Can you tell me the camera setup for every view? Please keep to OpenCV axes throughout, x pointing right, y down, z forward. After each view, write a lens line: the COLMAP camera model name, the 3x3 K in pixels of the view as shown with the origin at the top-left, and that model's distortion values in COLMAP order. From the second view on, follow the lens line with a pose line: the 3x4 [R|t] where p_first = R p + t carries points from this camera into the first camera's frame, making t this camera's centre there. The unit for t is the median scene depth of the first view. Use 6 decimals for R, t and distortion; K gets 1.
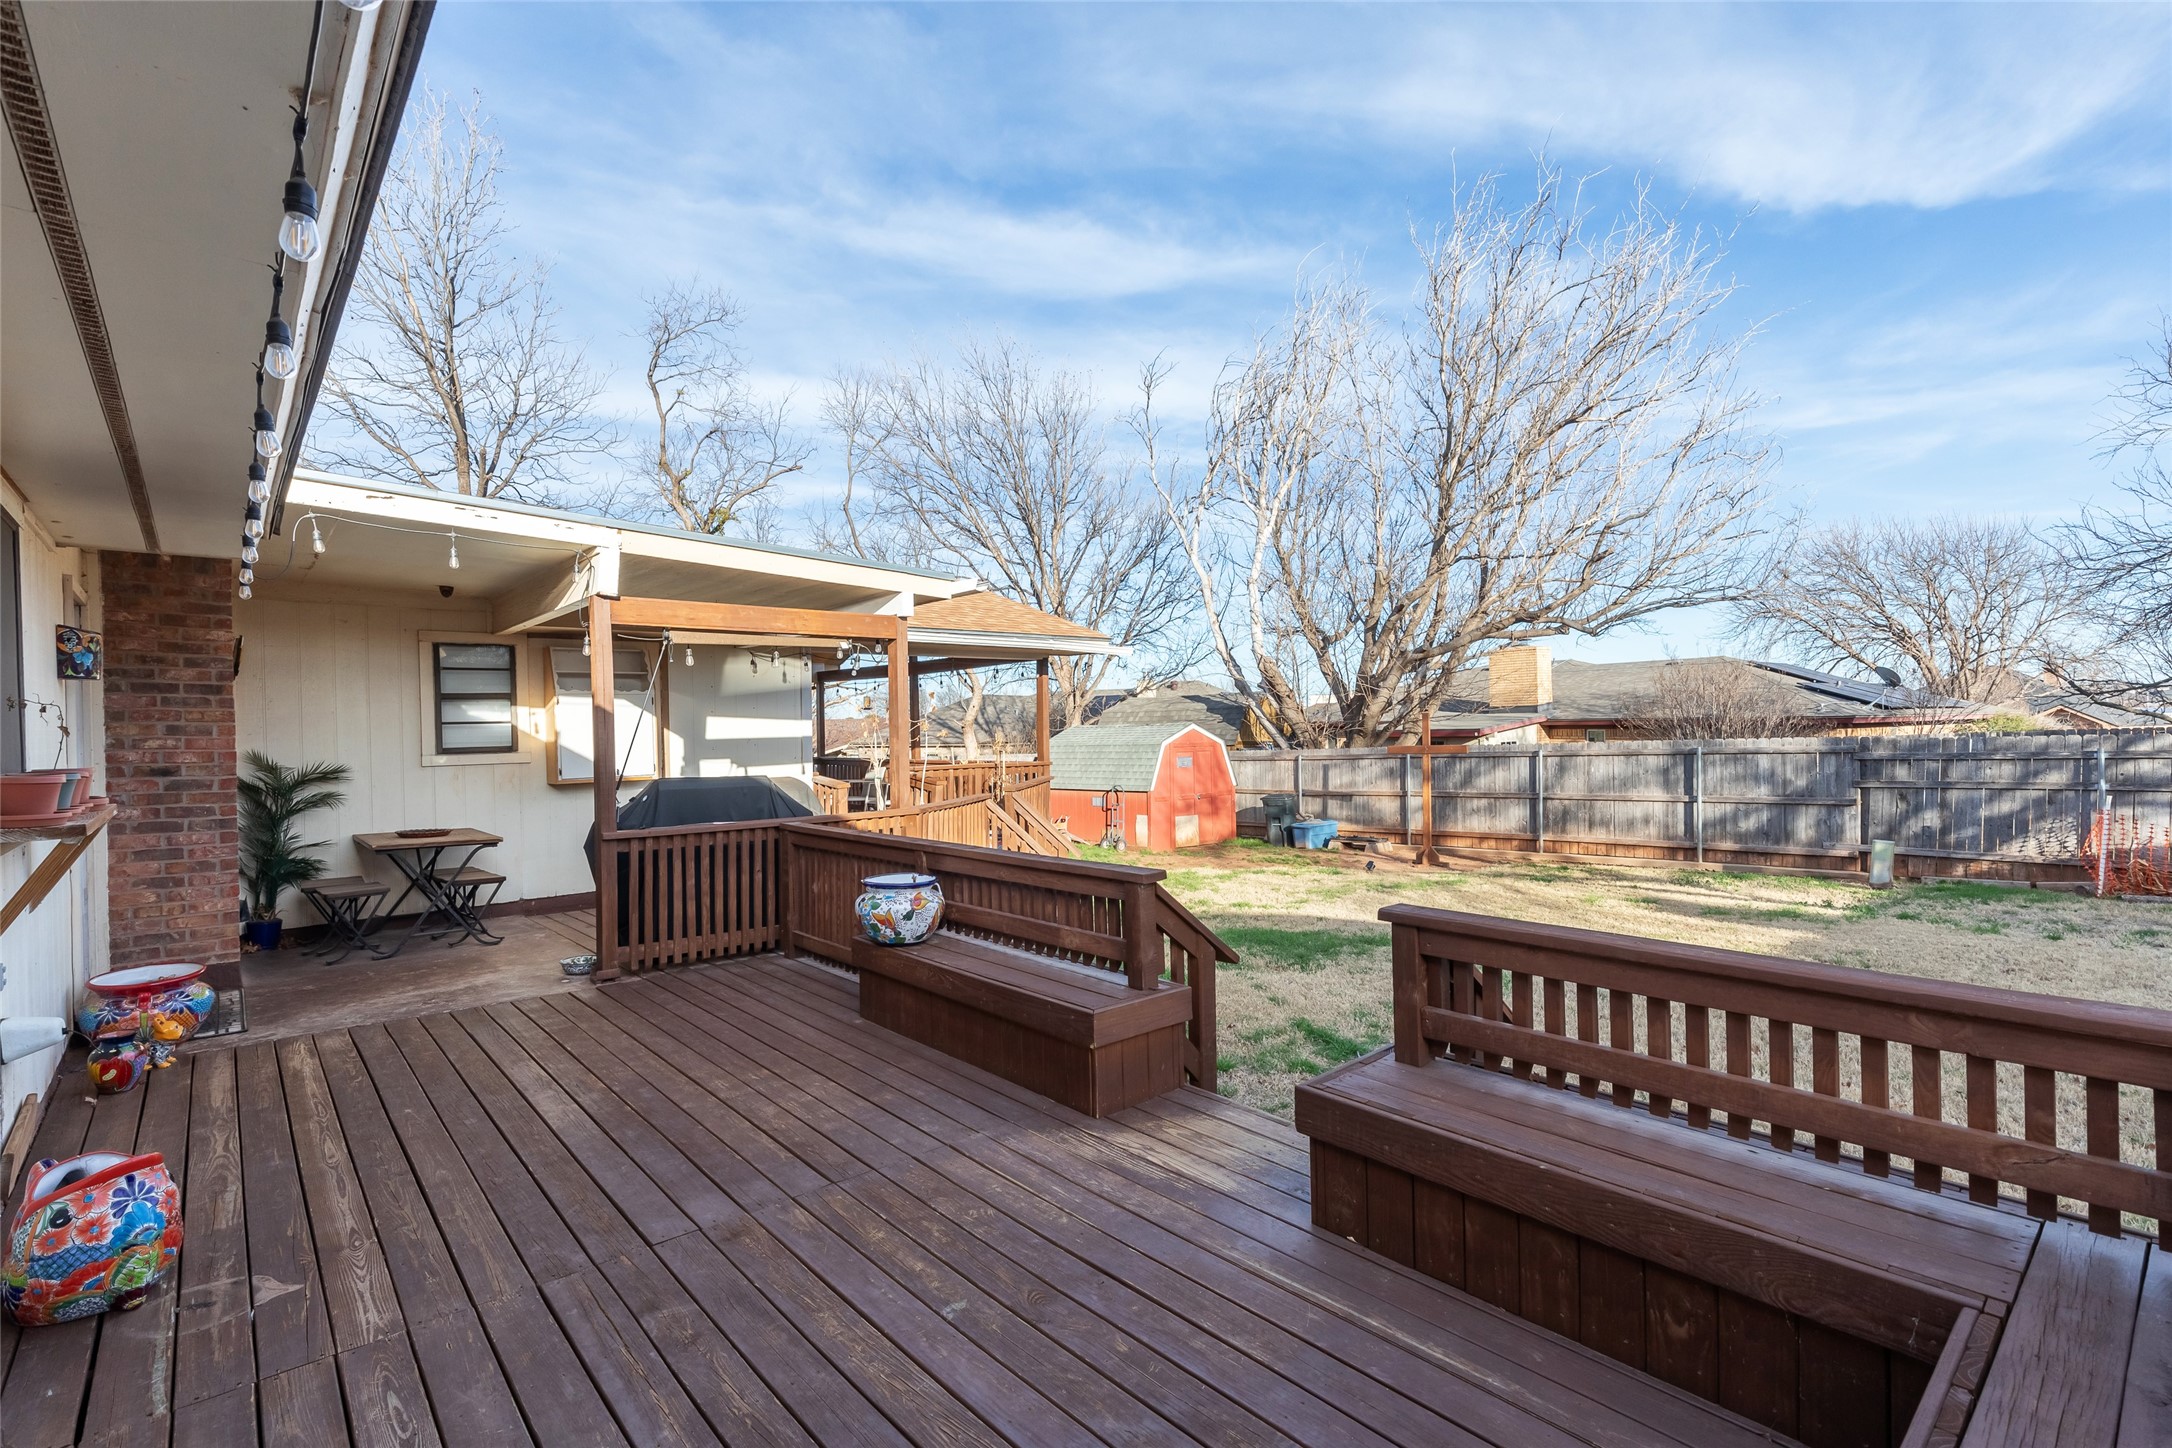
lens RADIAL K [[989.8, 0, 1093.2], [0, 989.8, 719.8], [0, 0, 1]] dist [0.009485, -0.000843]
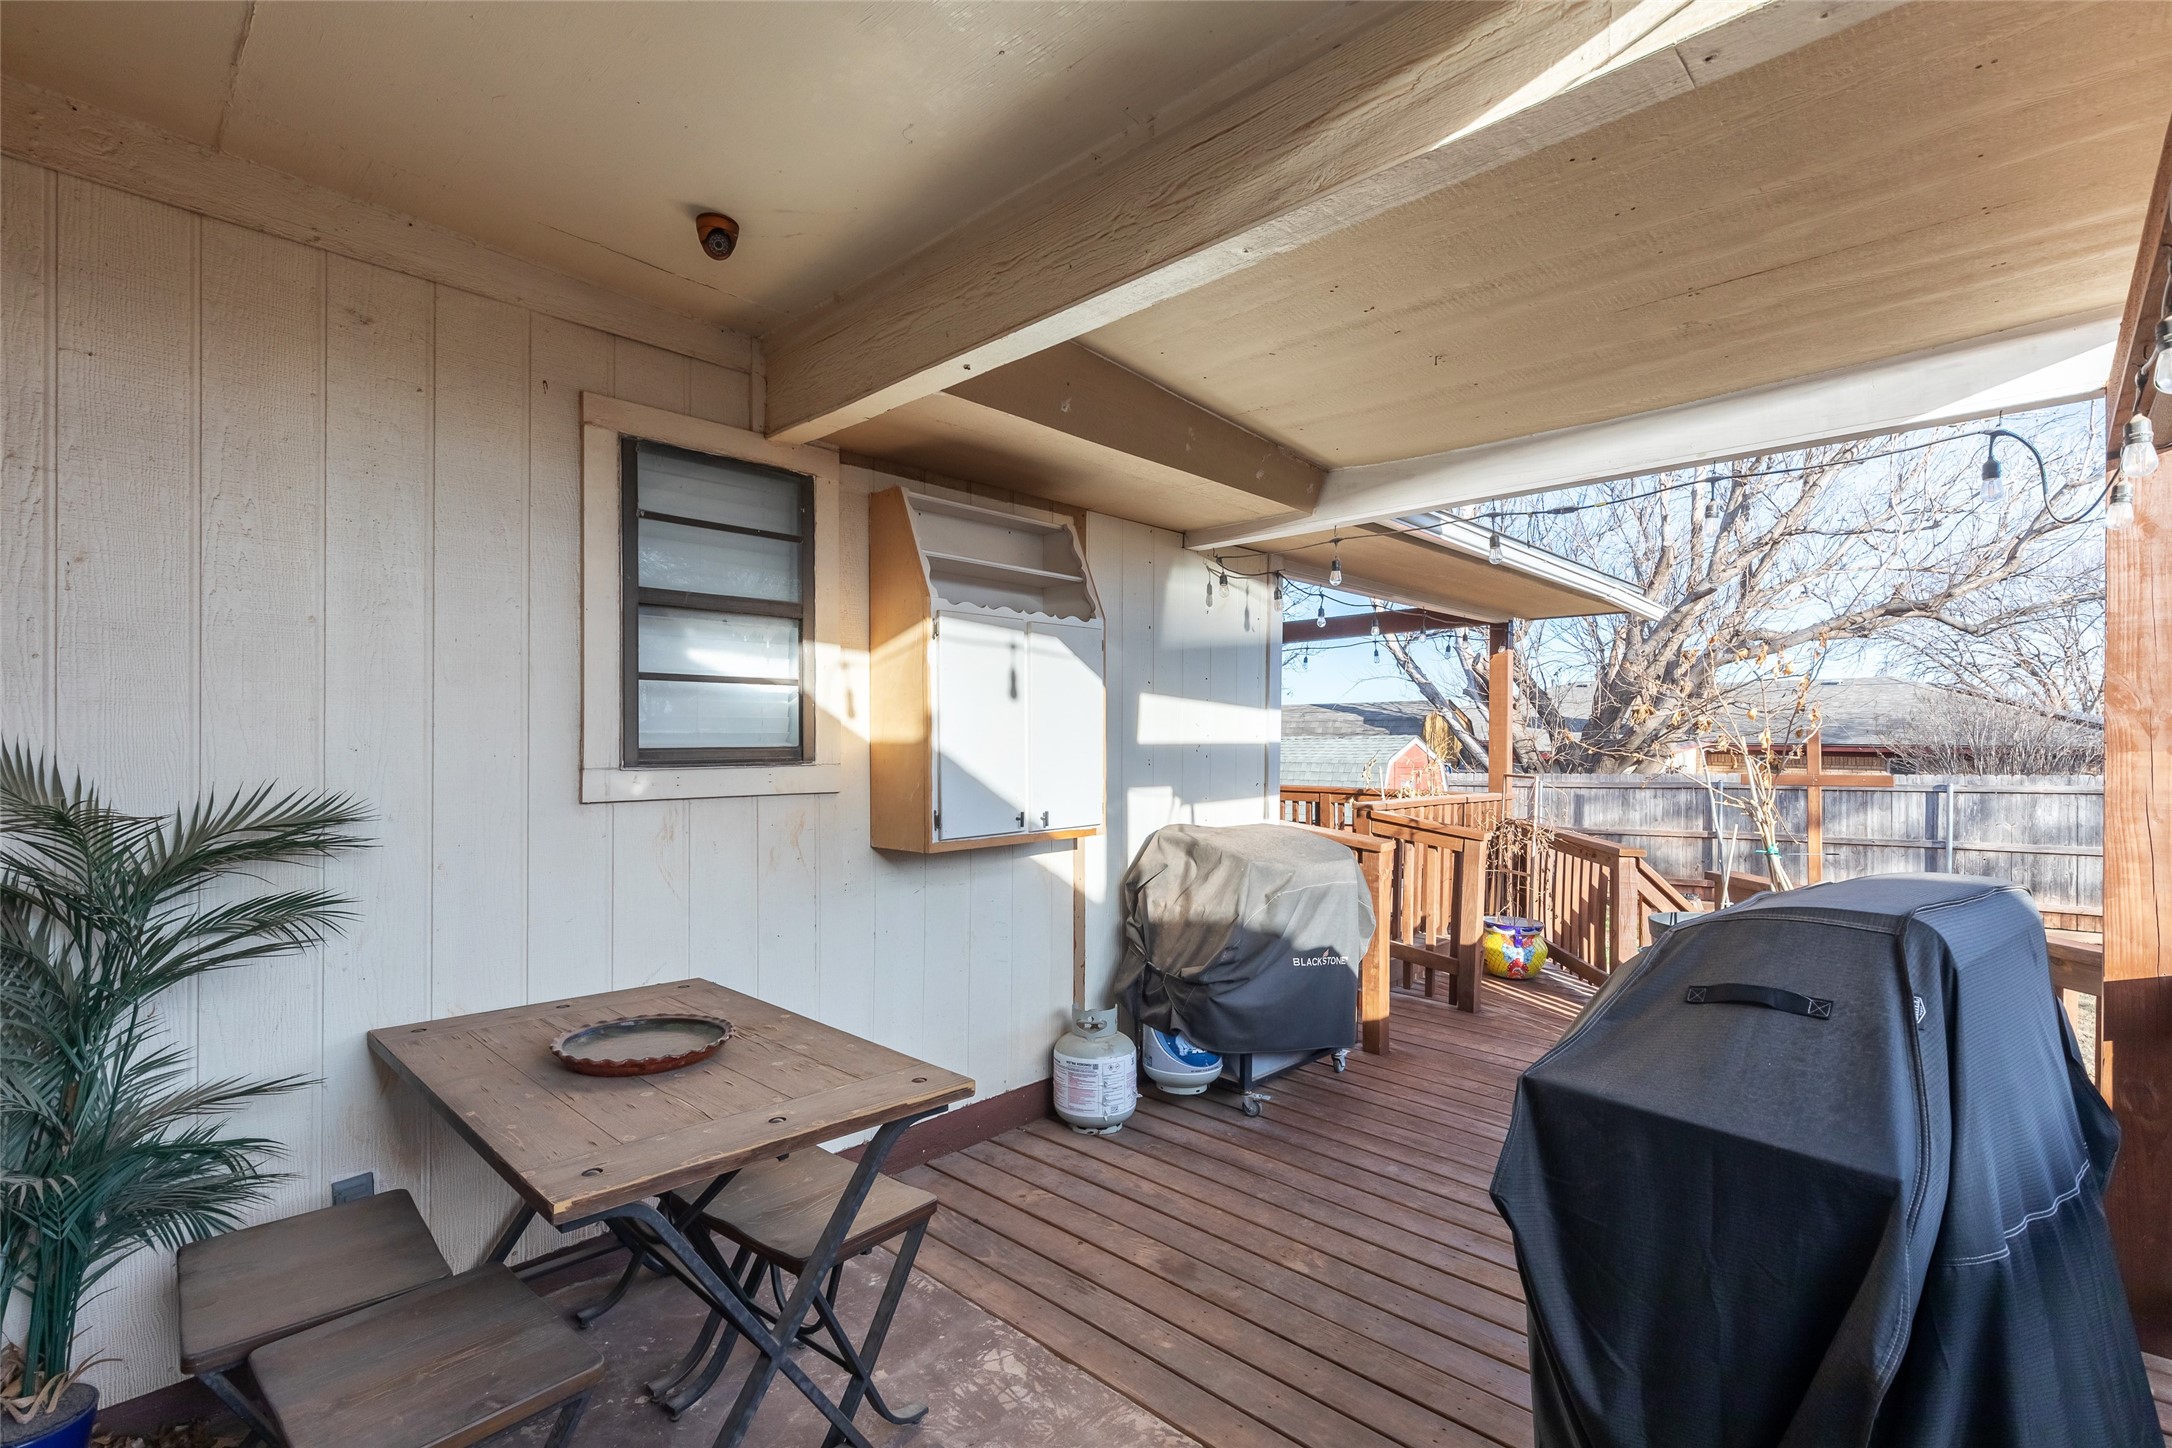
lens RADIAL K [[989.8, 0, 1108.5], [0, 989.8, 725.3], [0, 0, 1]] dist [0.009485, -0.000843]
pose [[0.994582, 0.024944, 0.100915, -0.510422], [-0.023767, 0.999635, -0.012855, 0.019898], [-0.101199, 0.010387, 0.994812, 0.624428]]
